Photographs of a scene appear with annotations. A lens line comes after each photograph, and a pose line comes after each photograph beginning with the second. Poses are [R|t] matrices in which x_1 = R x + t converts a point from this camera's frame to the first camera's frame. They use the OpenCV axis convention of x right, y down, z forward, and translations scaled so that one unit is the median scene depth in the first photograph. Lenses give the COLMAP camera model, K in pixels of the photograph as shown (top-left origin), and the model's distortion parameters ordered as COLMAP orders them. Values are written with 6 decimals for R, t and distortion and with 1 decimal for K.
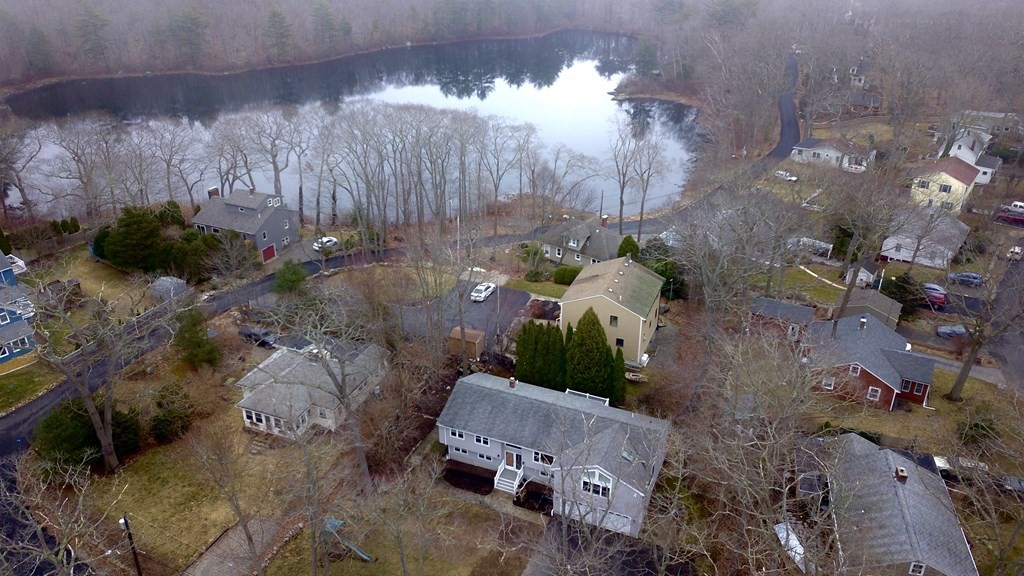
lens RADIAL K [[749.6, 0, 509.9], [0, 749.6, 241.9], [0, 0, 1]] dist [0.003829, -0.002596]
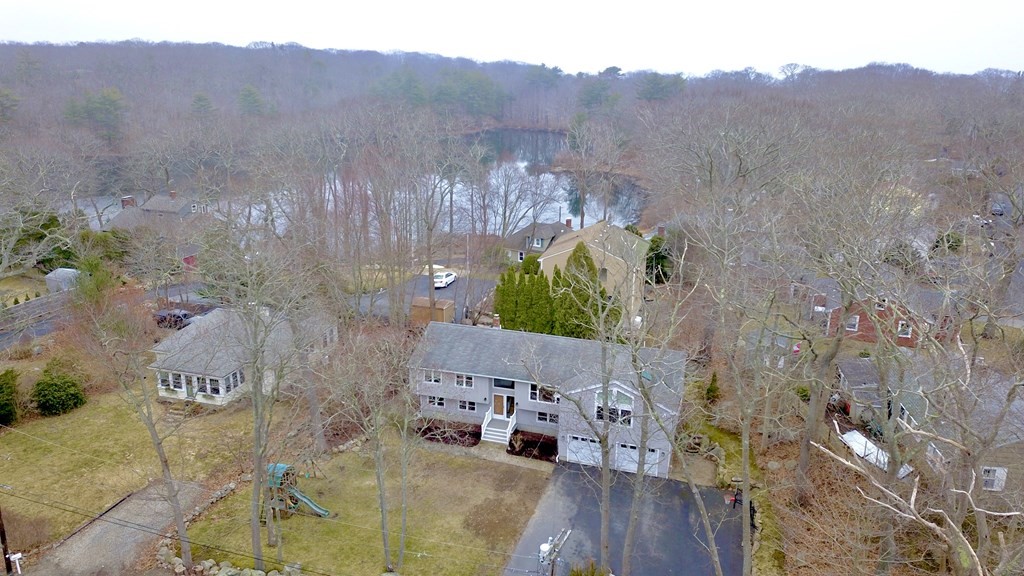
lens RADIAL K [[749.6, 0, 509.9], [0, 749.6, 241.9], [0, 0, 1]] dist [0.003829, -0.002596]
pose [[0.994776, -0.012732, 0.101287, -0.067171], [0.029708, 0.985355, -0.167907, 0.249304], [-0.097665, 0.170039, 0.980586, 0.170929]]
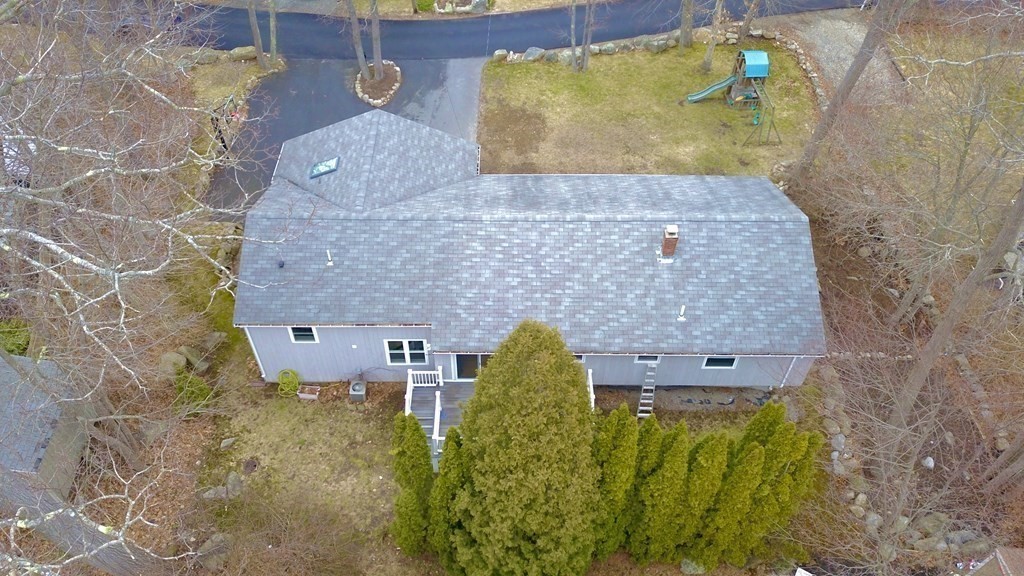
lens RADIAL K [[776.9, 0, 512.0], [0, 776.9, 288.0], [0, 0, 1]] dist [0.003393, 0.012519]
pose [[-0.913719, 0.300180, -0.273877, 0.185991], [-0.161024, 0.351340, 0.922297, -0.135475], [0.373080, 0.886821, -0.272690, 1.126889]]
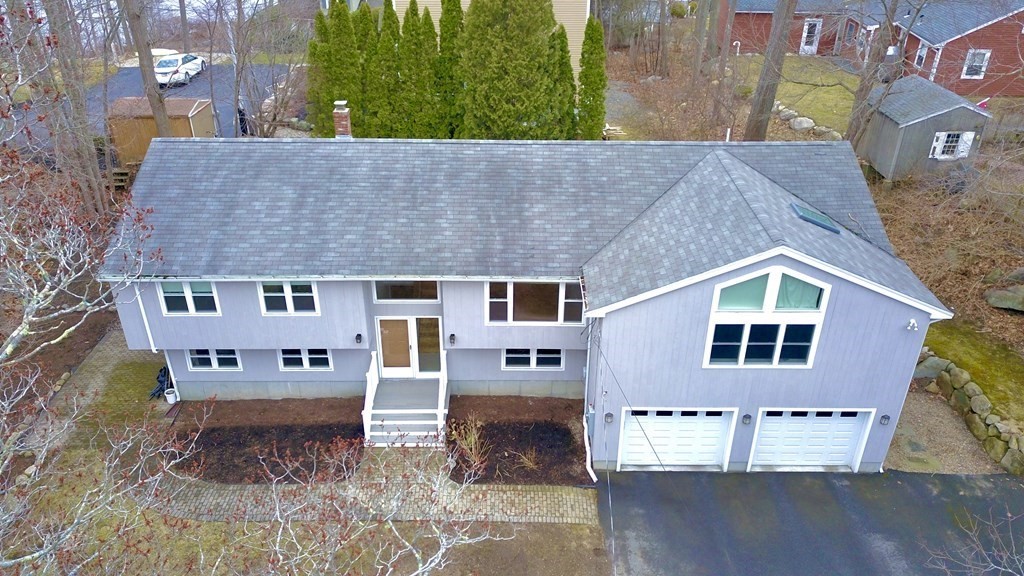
lens RADIAL K [[776.9, 0, 512.0], [0, 776.9, 288.0], [0, 0, 1]] dist [0.003393, 0.012519]
pose [[0.916112, -0.193880, 0.350925, -0.060865], [0.151564, 0.977819, 0.144560, 0.227354], [-0.371169, -0.079245, 0.925178, 0.689256]]
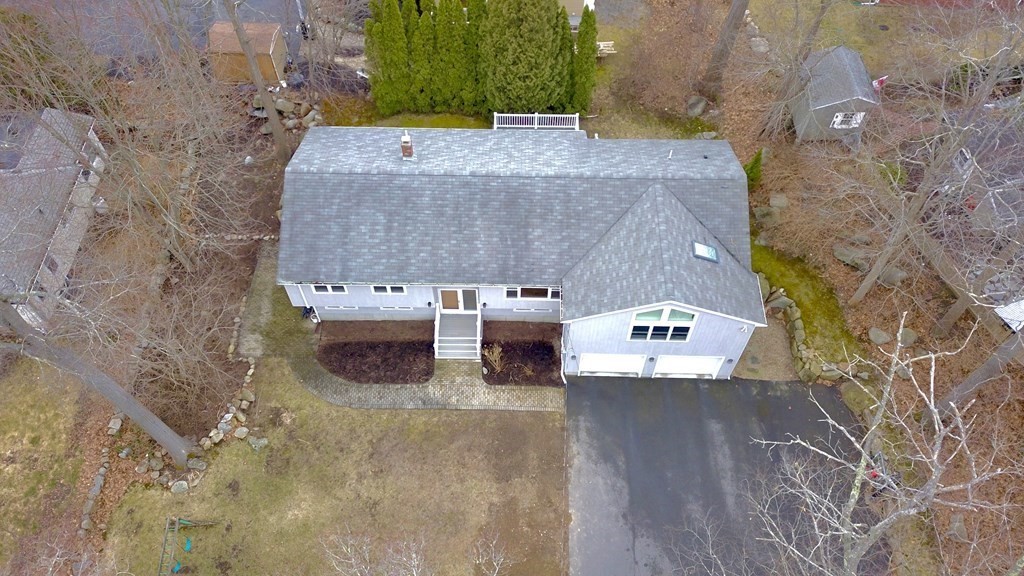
lens RADIAL K [[757.3, 0, 512.0], [0, 757.3, 288.0], [0, 0, 1]] dist [0.047905, -0.003548]
pose [[0.923591, -0.313769, 0.220294, -0.069163], [0.146540, 0.819903, 0.553430, 0.011715], [-0.354269, -0.478861, 0.803235, 0.578789]]
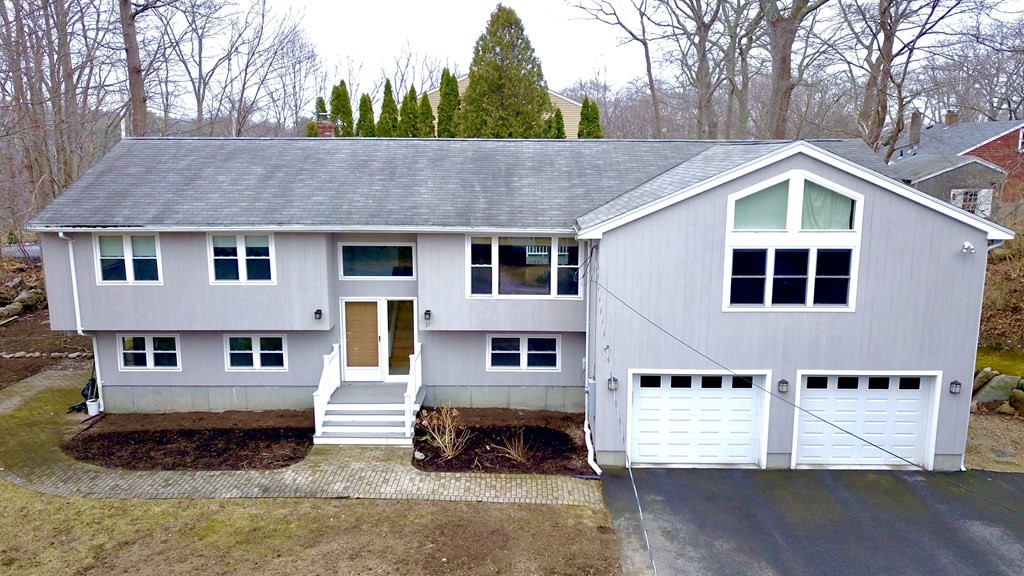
lens RADIAL K [[778.0, 0, 512.0], [0, 778.0, 288.0], [0, 0, 1]] dist [0.003530, 0.003976]
pose [[0.922528, -0.064745, 0.380460, -0.052158], [0.149340, 0.968916, -0.197228, 0.330123], [-0.355864, 0.238766, 0.903522, 0.728479]]
